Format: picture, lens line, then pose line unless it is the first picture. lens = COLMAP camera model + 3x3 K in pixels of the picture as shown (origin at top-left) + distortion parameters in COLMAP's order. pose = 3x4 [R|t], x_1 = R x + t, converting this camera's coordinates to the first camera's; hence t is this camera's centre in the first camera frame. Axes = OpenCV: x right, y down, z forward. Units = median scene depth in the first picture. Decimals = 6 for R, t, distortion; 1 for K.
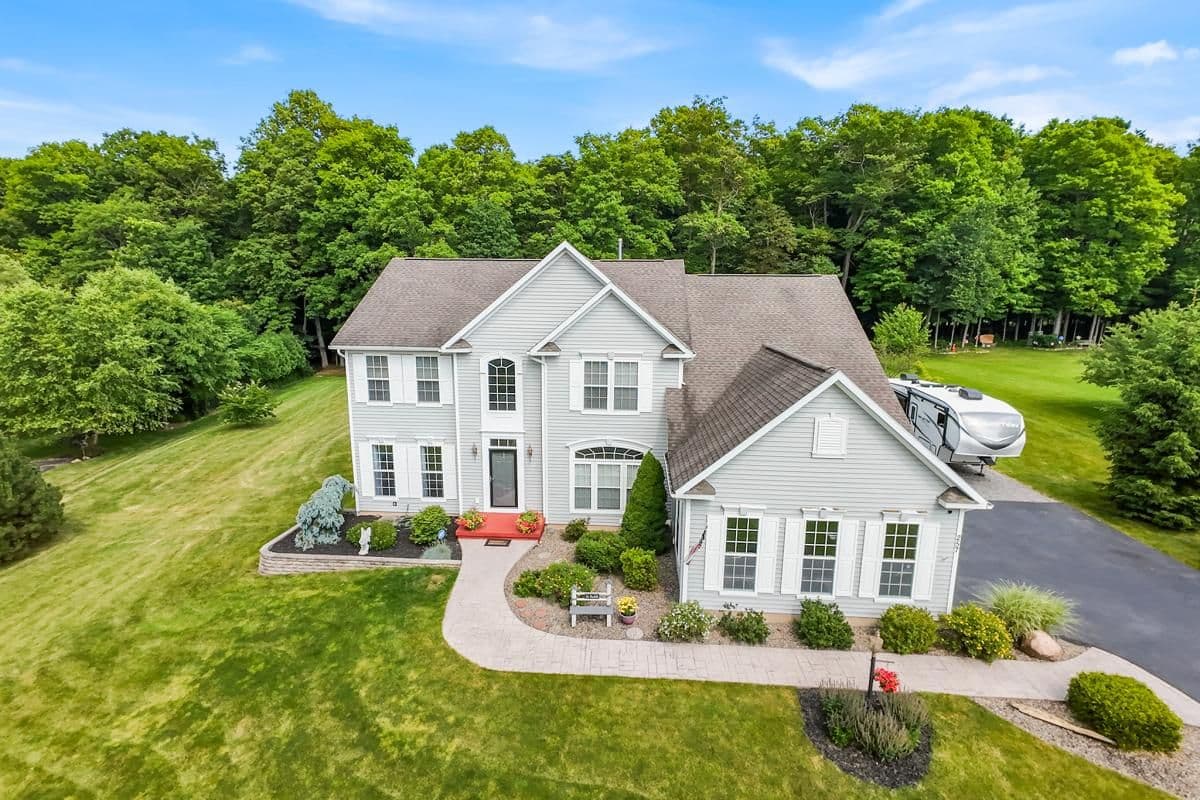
lens RADIAL K [[595.0, 0, 600.0], [0, 595.0, 400.0], [0, 0, 1]] dist [0.003487, 0.000442]
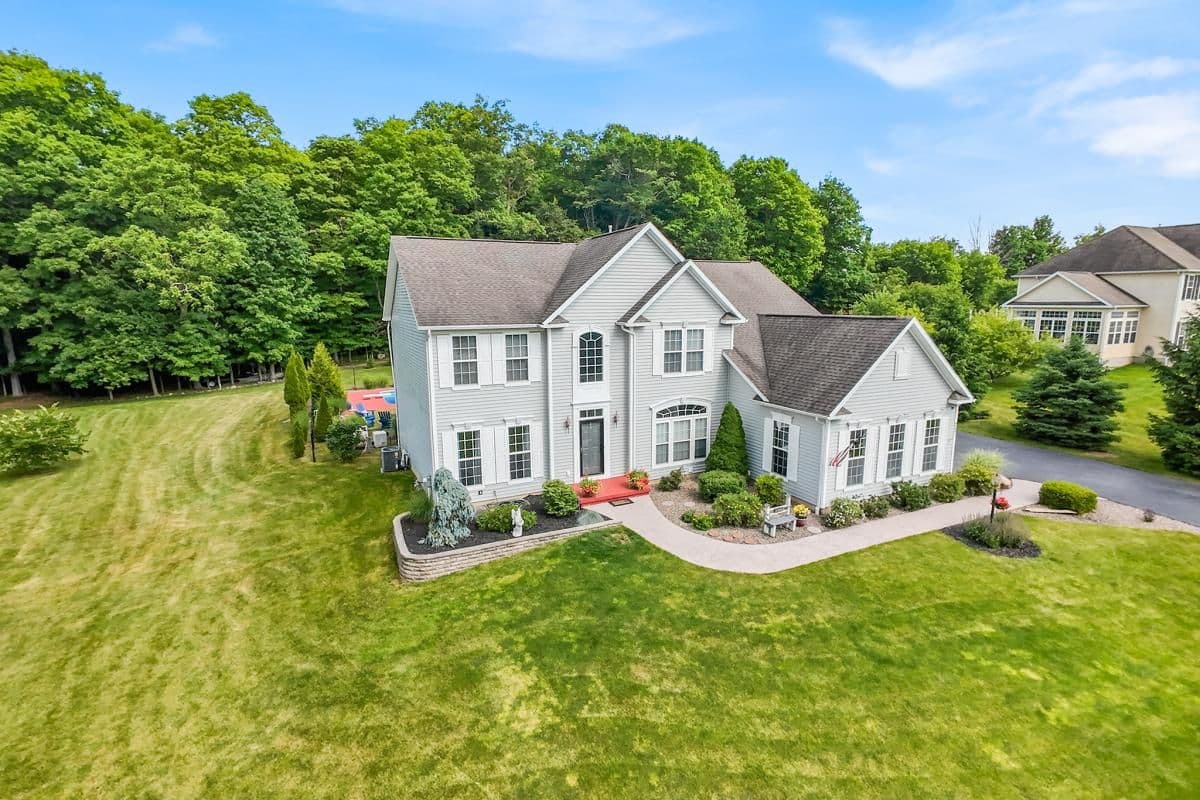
lens RADIAL K [[607.3, 0, 600.0], [0, 607.3, 400.0], [0, 0, 1]] dist [0.001296, 0.000865]
pose [[0.862153, -0.097827, 0.497114, -0.682305], [0.104041, 0.994456, 0.015258, 0.034209], [-0.495851, 0.038565, 0.867551, 0.062781]]
